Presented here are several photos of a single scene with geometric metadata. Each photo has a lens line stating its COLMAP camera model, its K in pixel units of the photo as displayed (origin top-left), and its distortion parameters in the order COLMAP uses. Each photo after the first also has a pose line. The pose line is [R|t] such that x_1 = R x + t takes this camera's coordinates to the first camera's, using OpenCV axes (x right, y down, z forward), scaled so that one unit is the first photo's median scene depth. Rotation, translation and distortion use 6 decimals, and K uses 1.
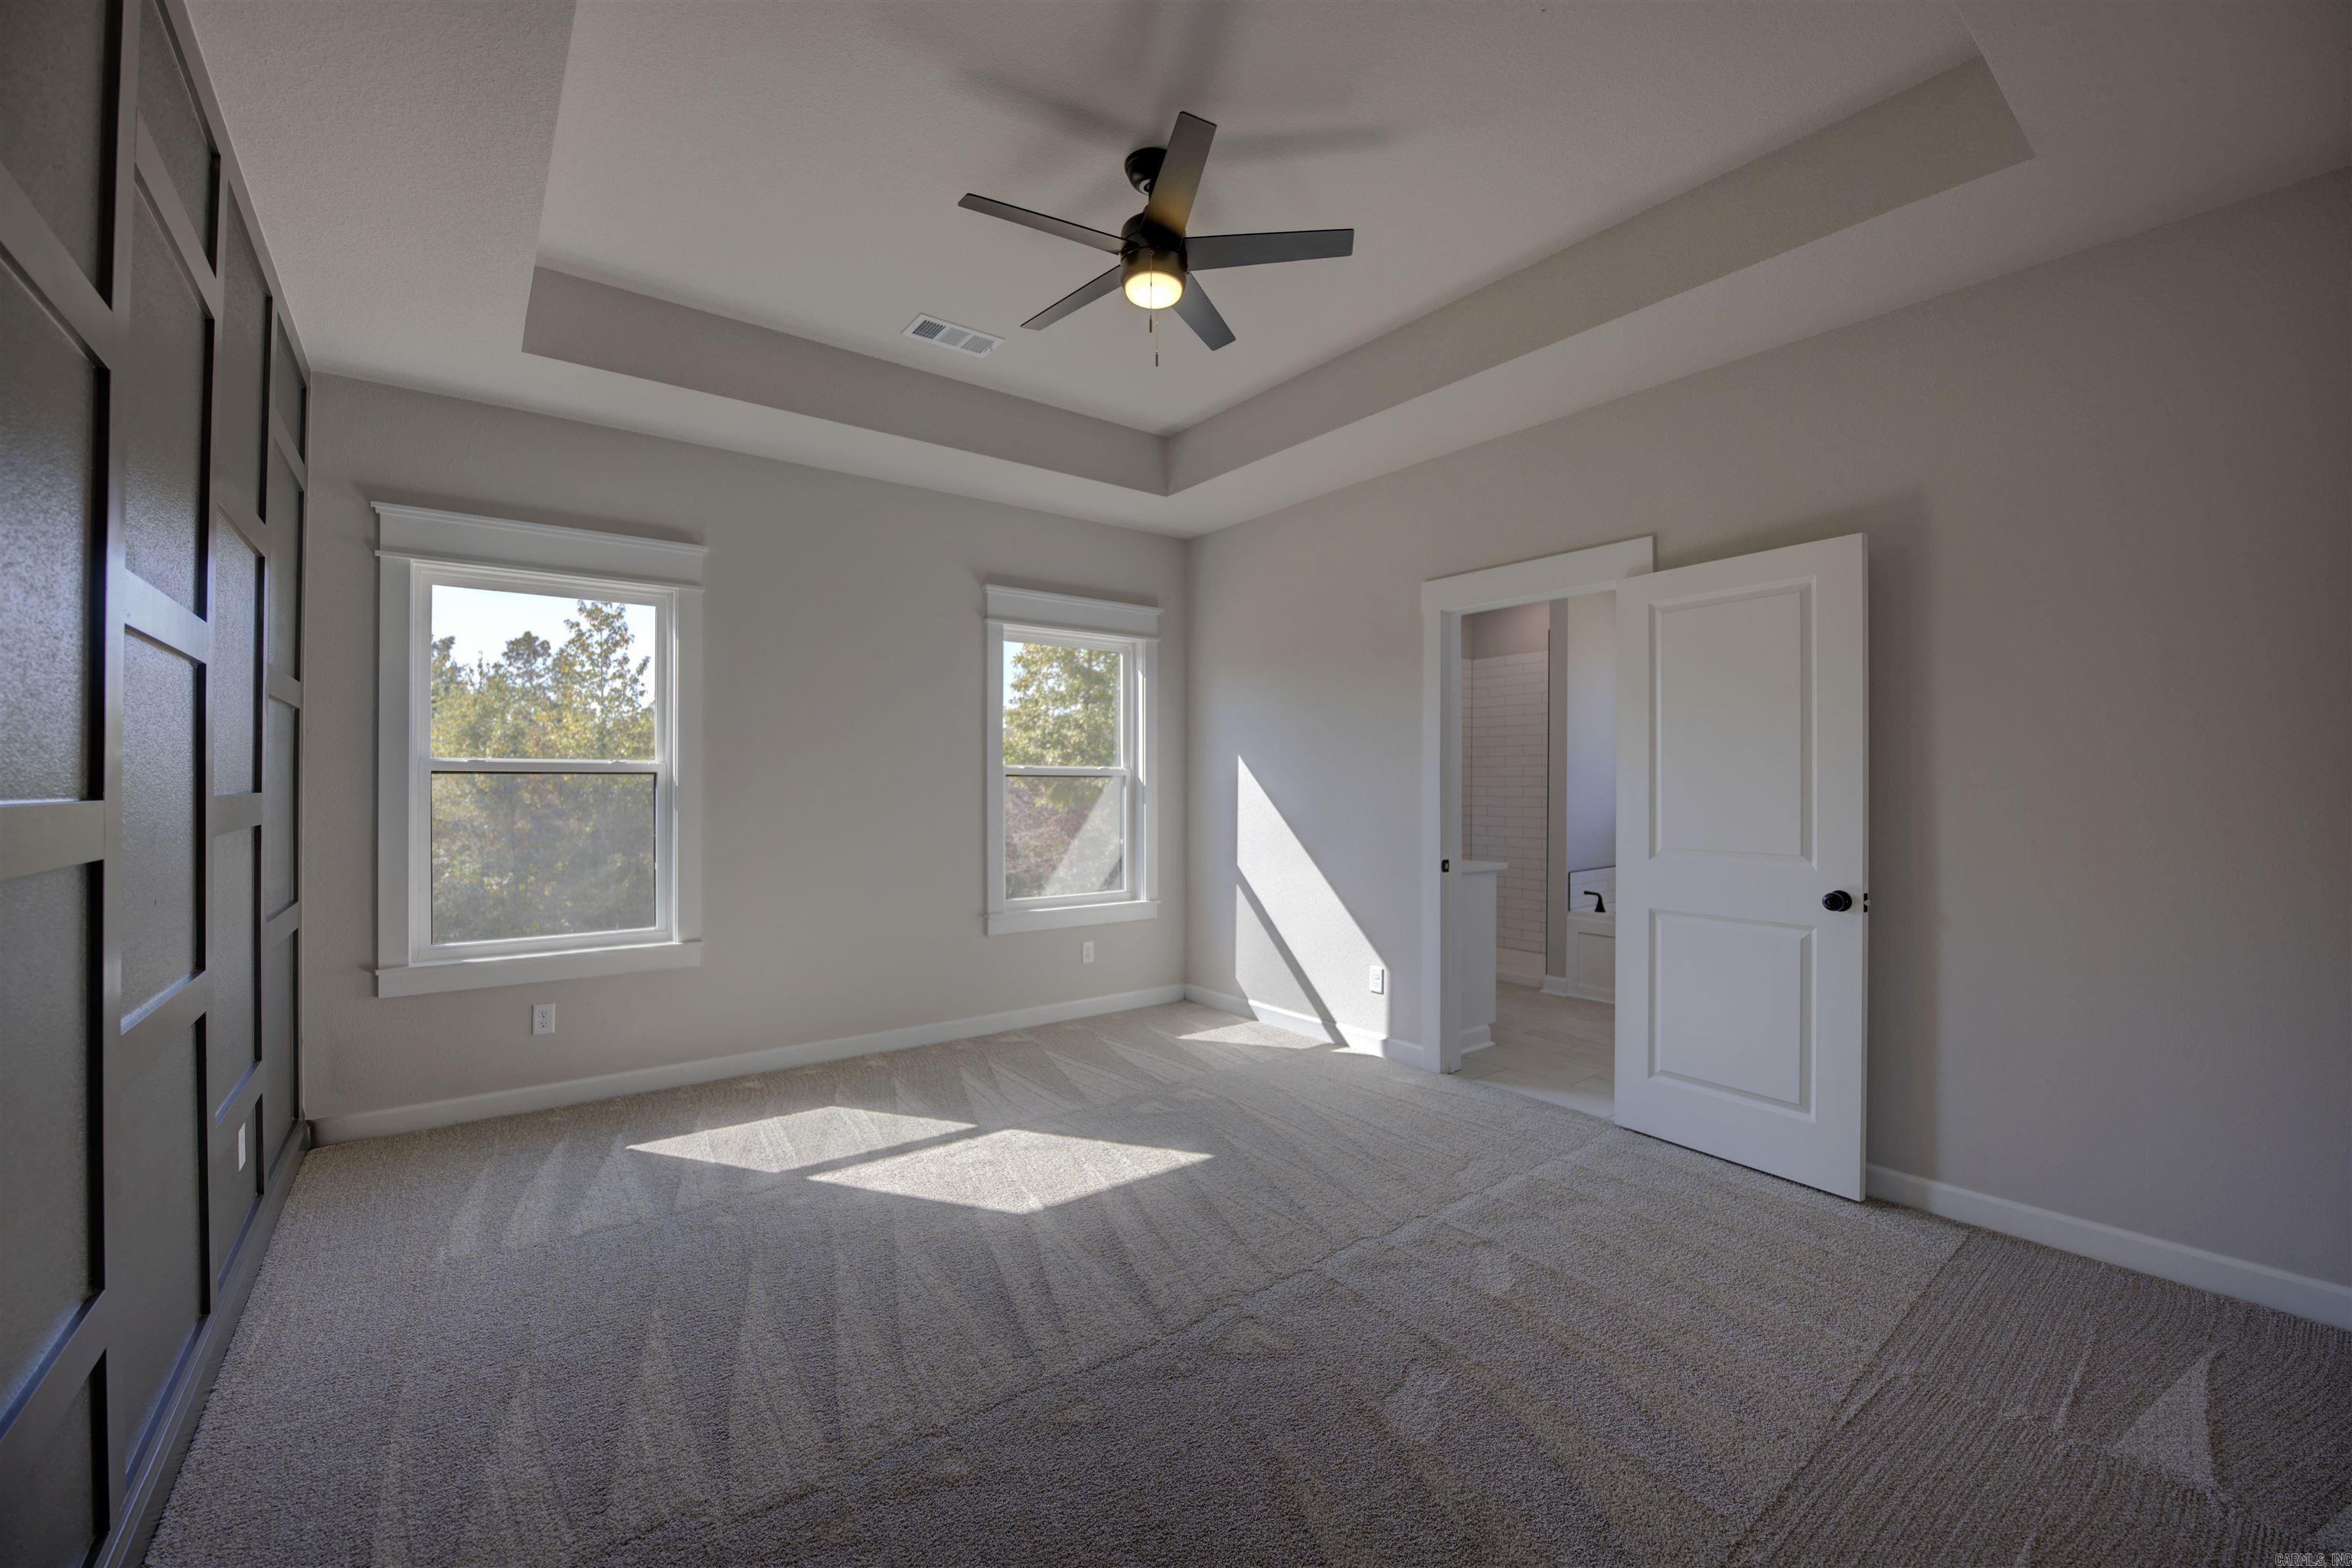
lens RADIAL K [[942.6, 0, 1169.2], [0, 942.6, 779.8], [0, 0, 1]] dist [-0.019895, 0.000128]
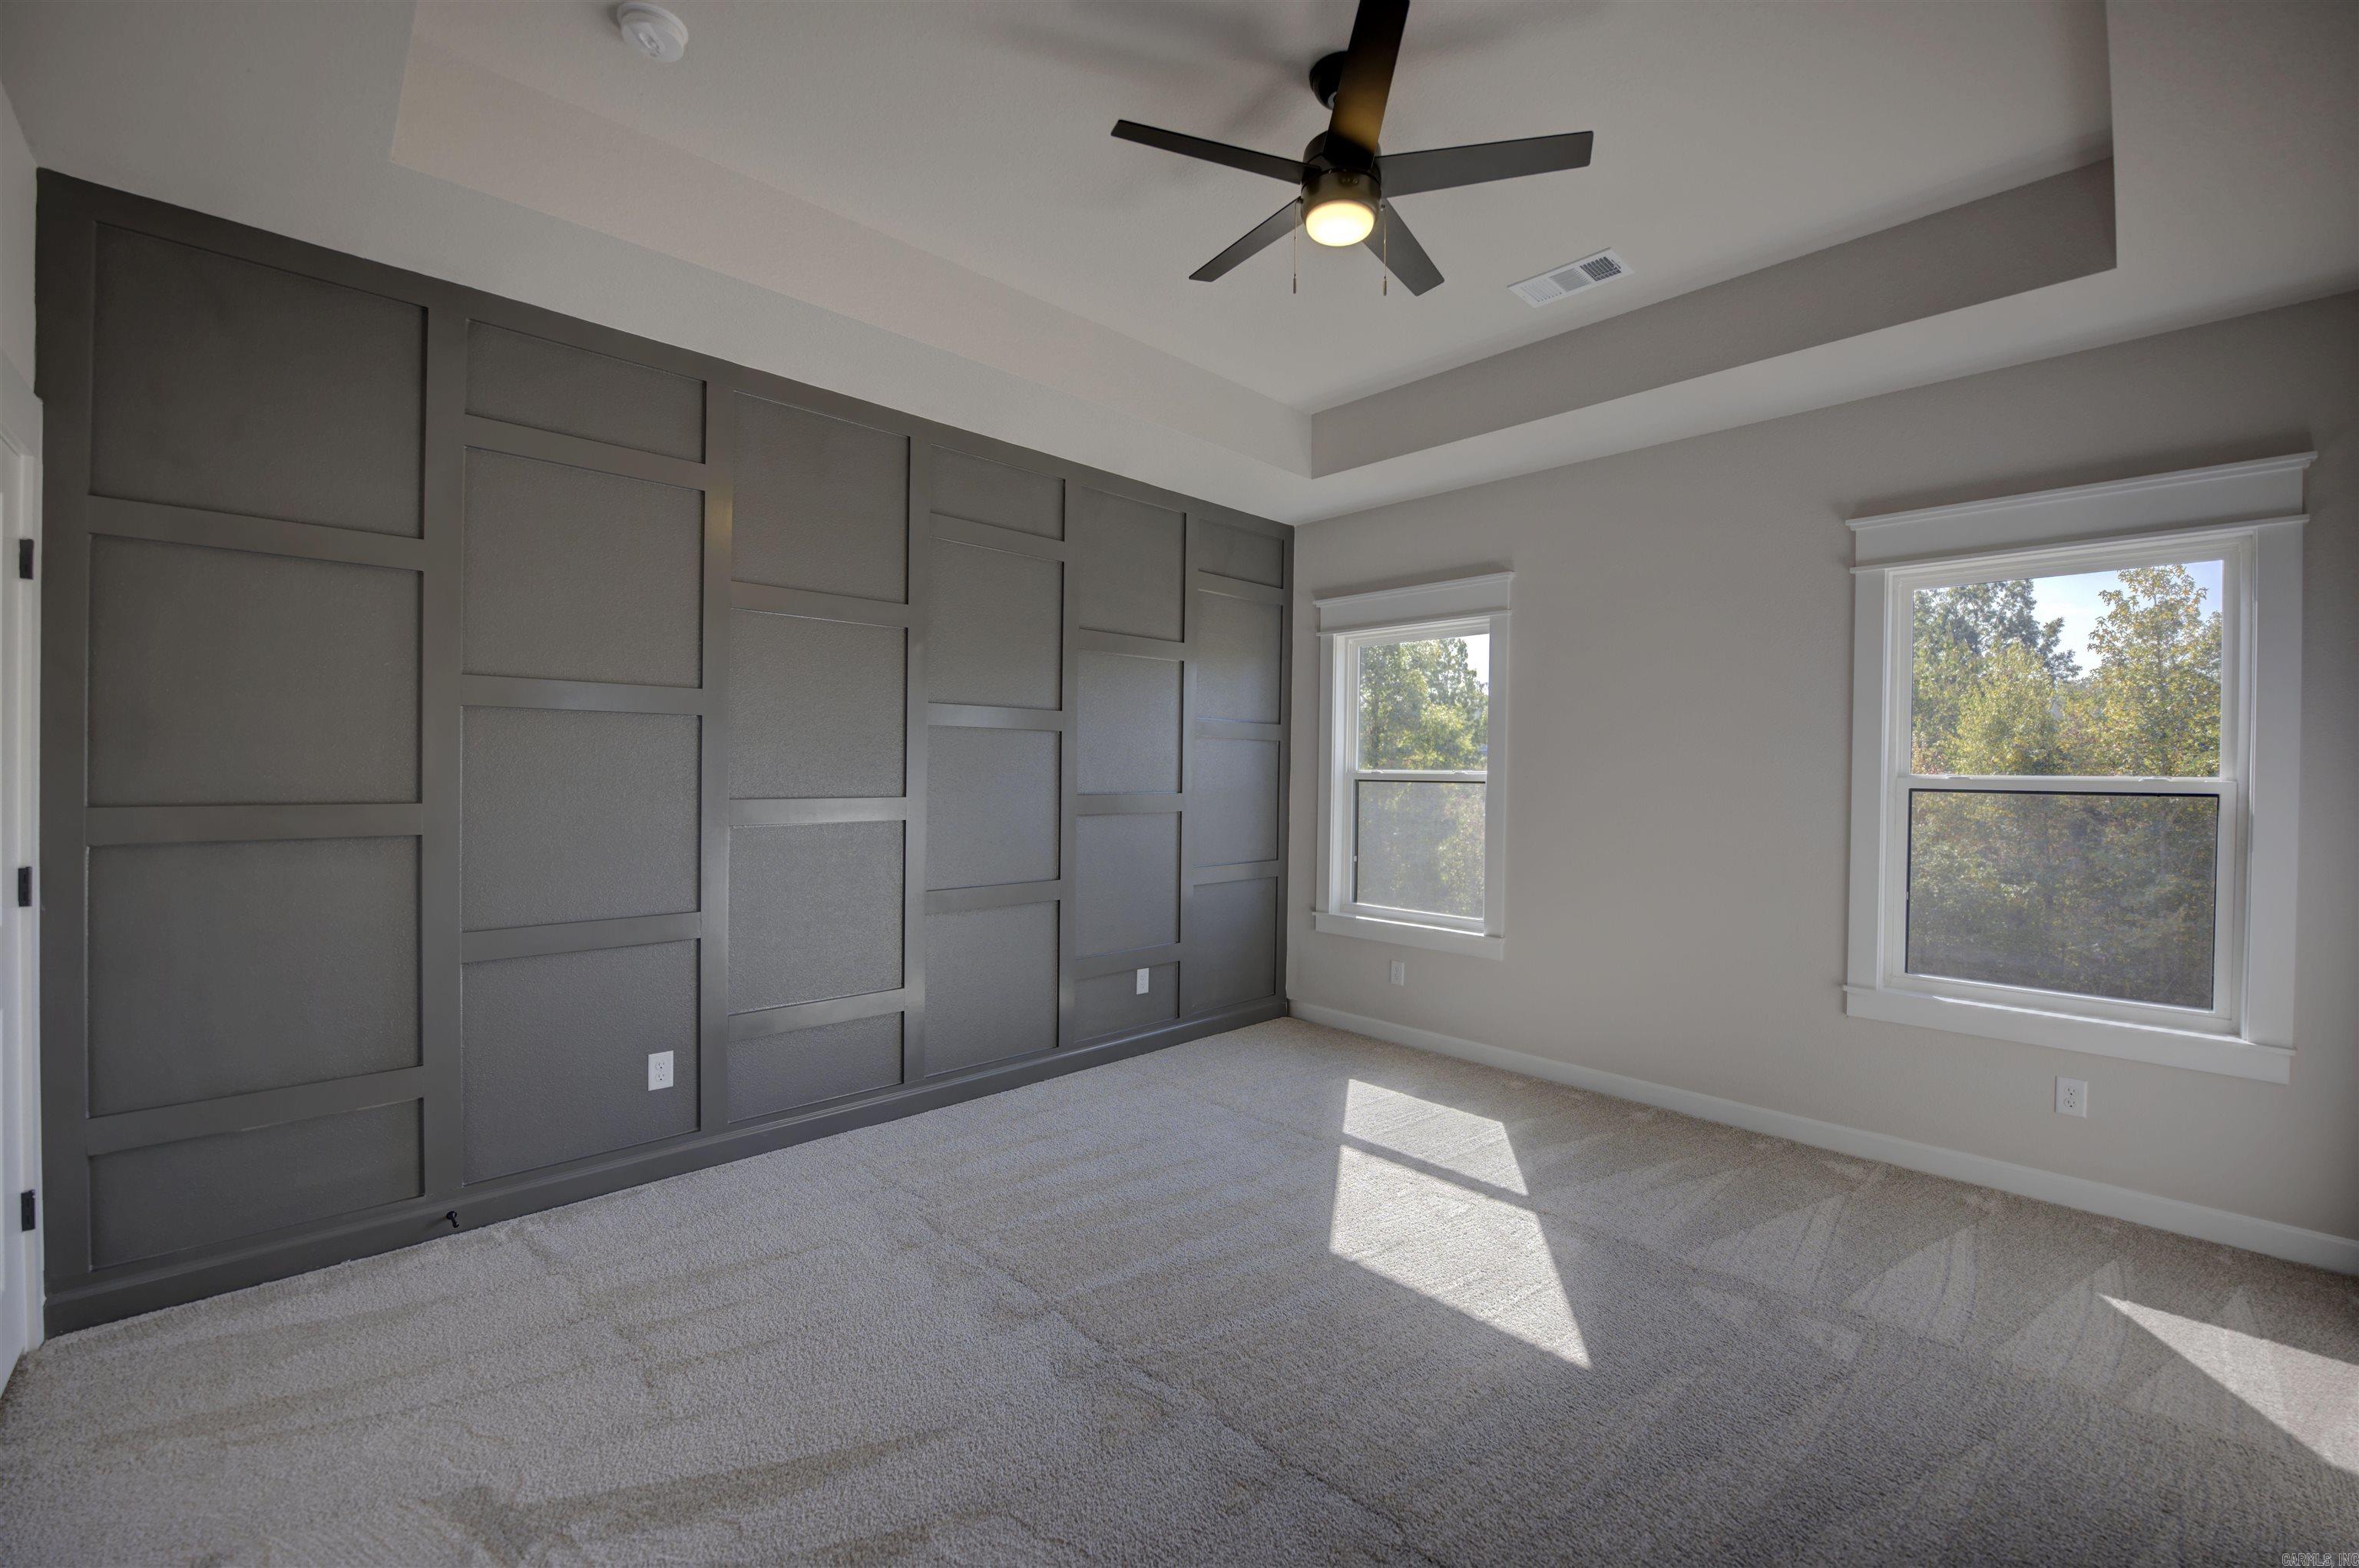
lens RADIAL K [[950.7, 0, 1188.2], [0, 950.7, 777.4], [0, 0, 1]] dist [-0.022434, 0.000585]
pose [[0.120780, 0.008824, -0.992640, 0.539797], [-0.006422, 0.999947, 0.008108, -0.019973], [0.992659, 0.005396, 0.120830, 0.507410]]
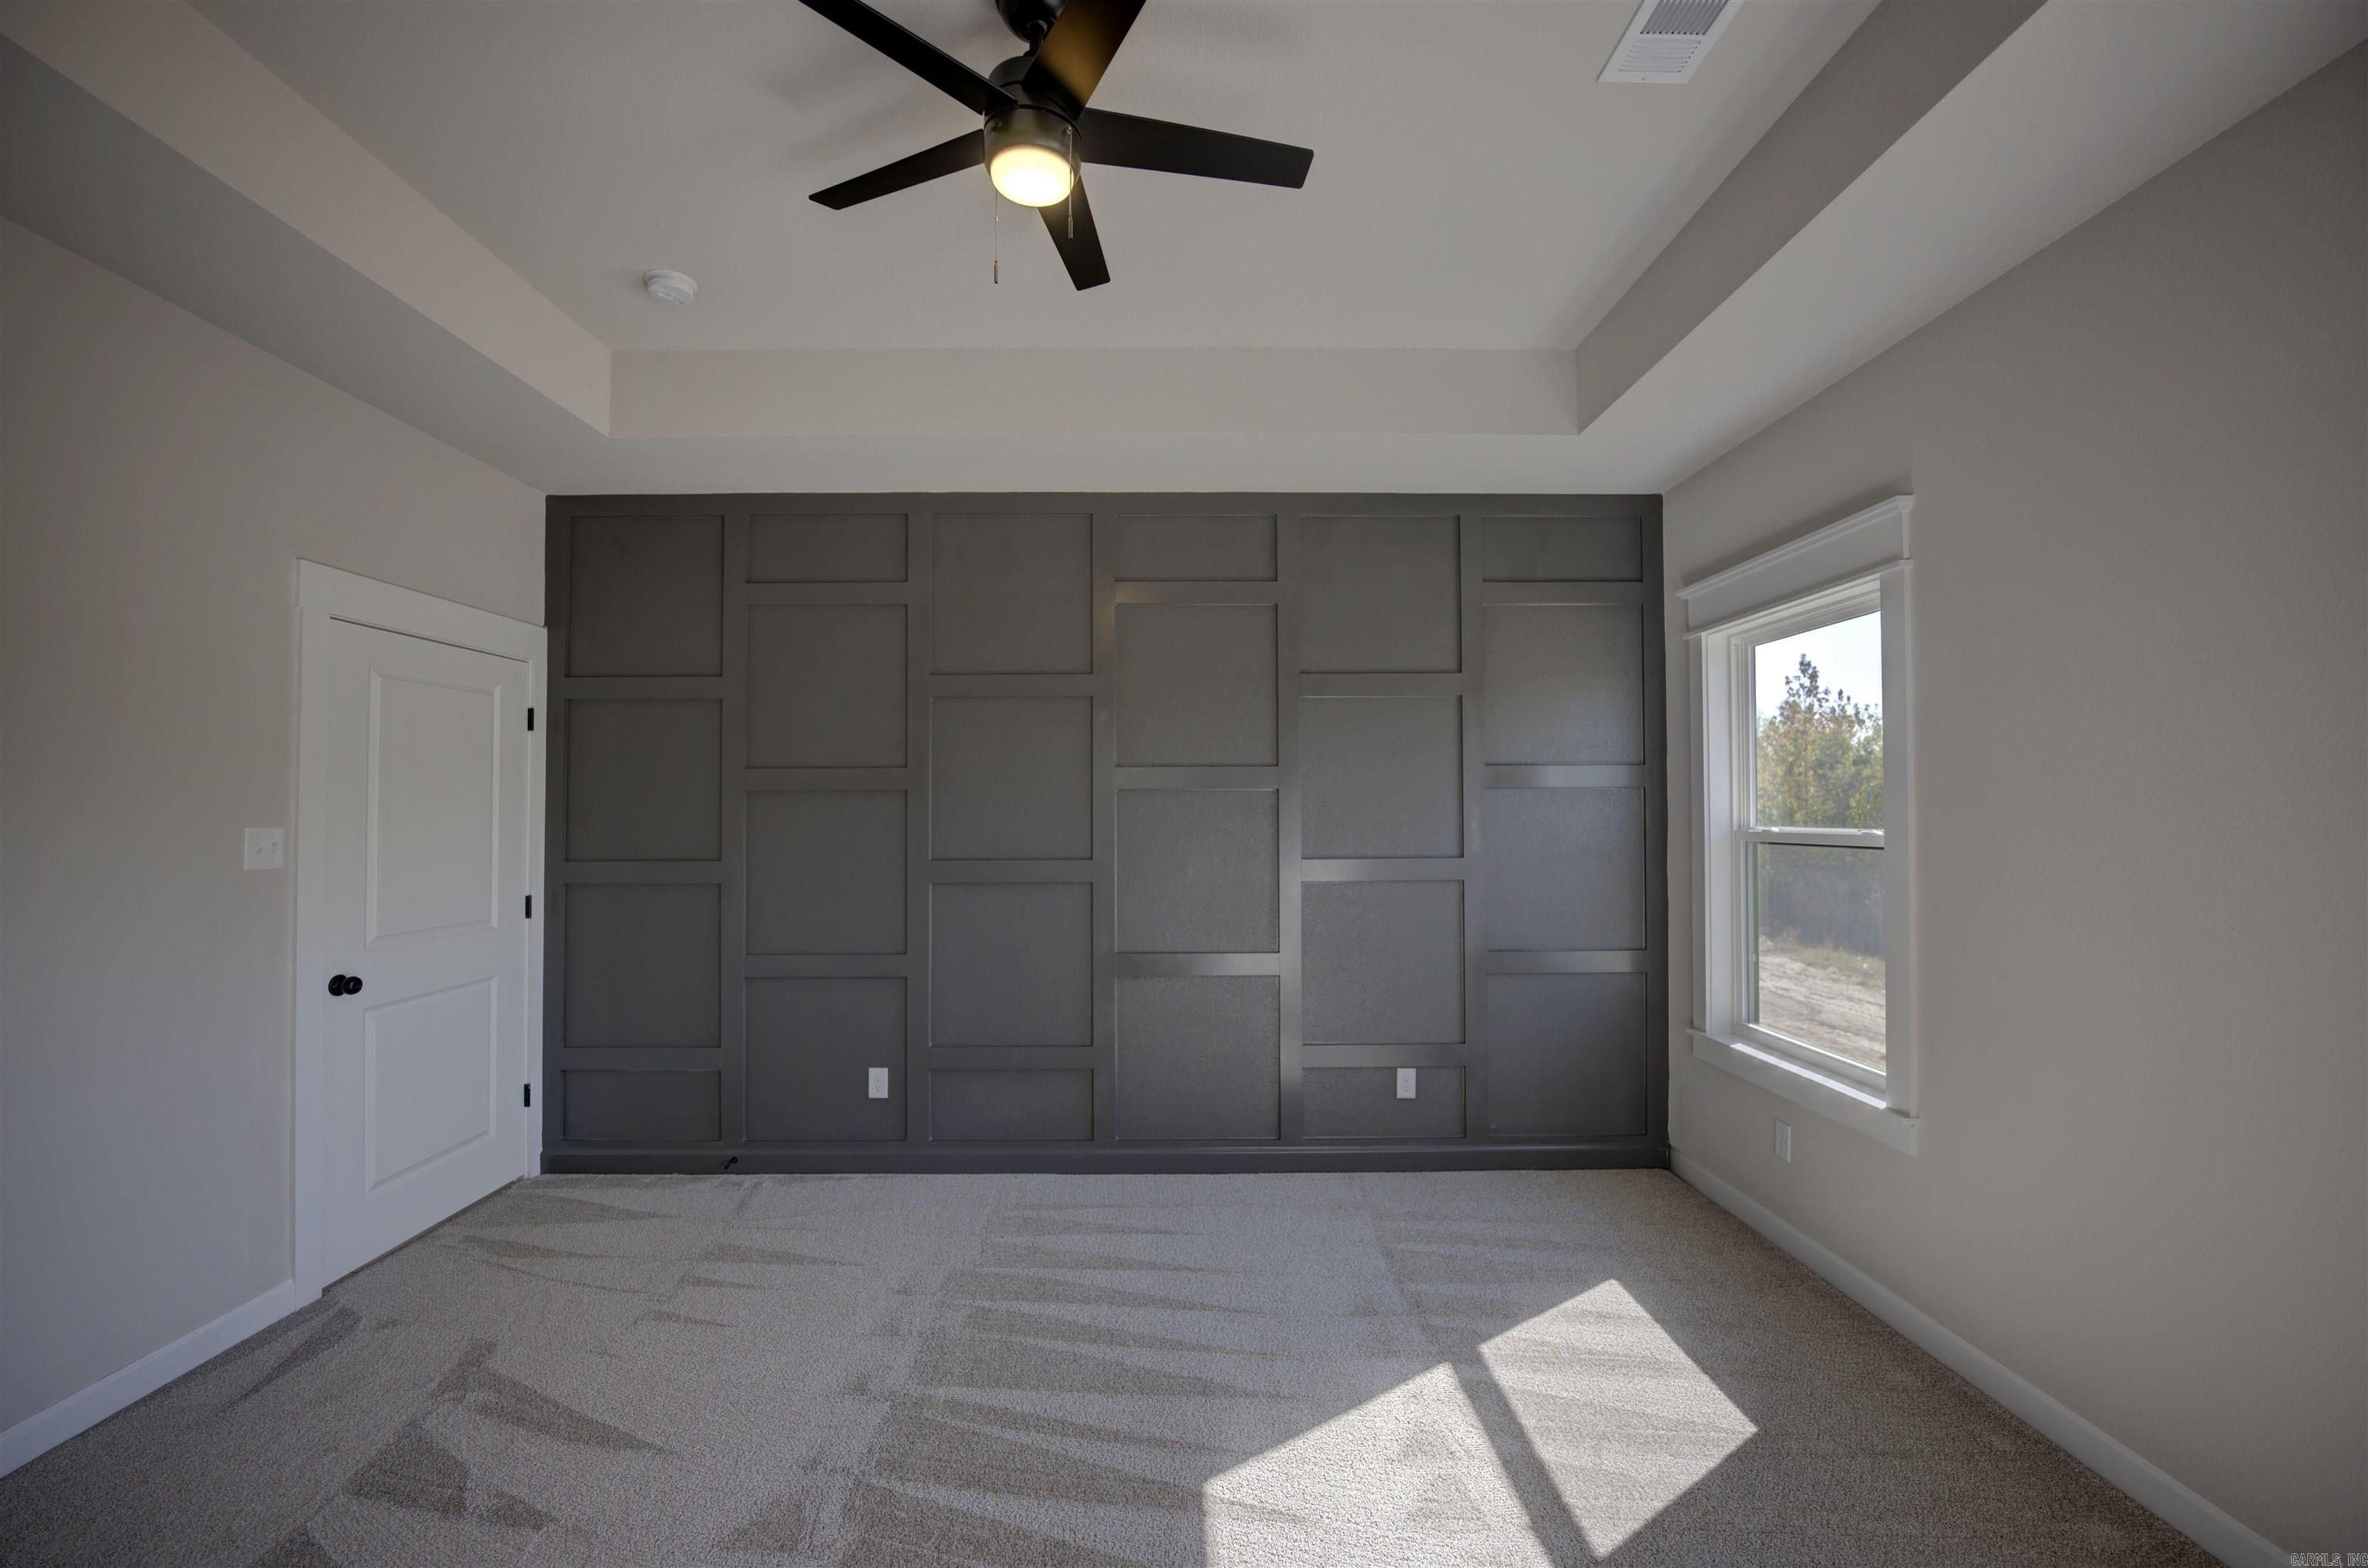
lens RADIAL K [[955.1, 0, 1182.5], [0, 955.1, 788.2], [0, 0, 1]] dist [-0.026166, 0.000031]
pose [[-0.600836, -0.013678, -0.799256, 0.304458], [0.008393, 0.999691, -0.023417, -0.040342], [0.799329, -0.020778, -0.600535, 0.990618]]
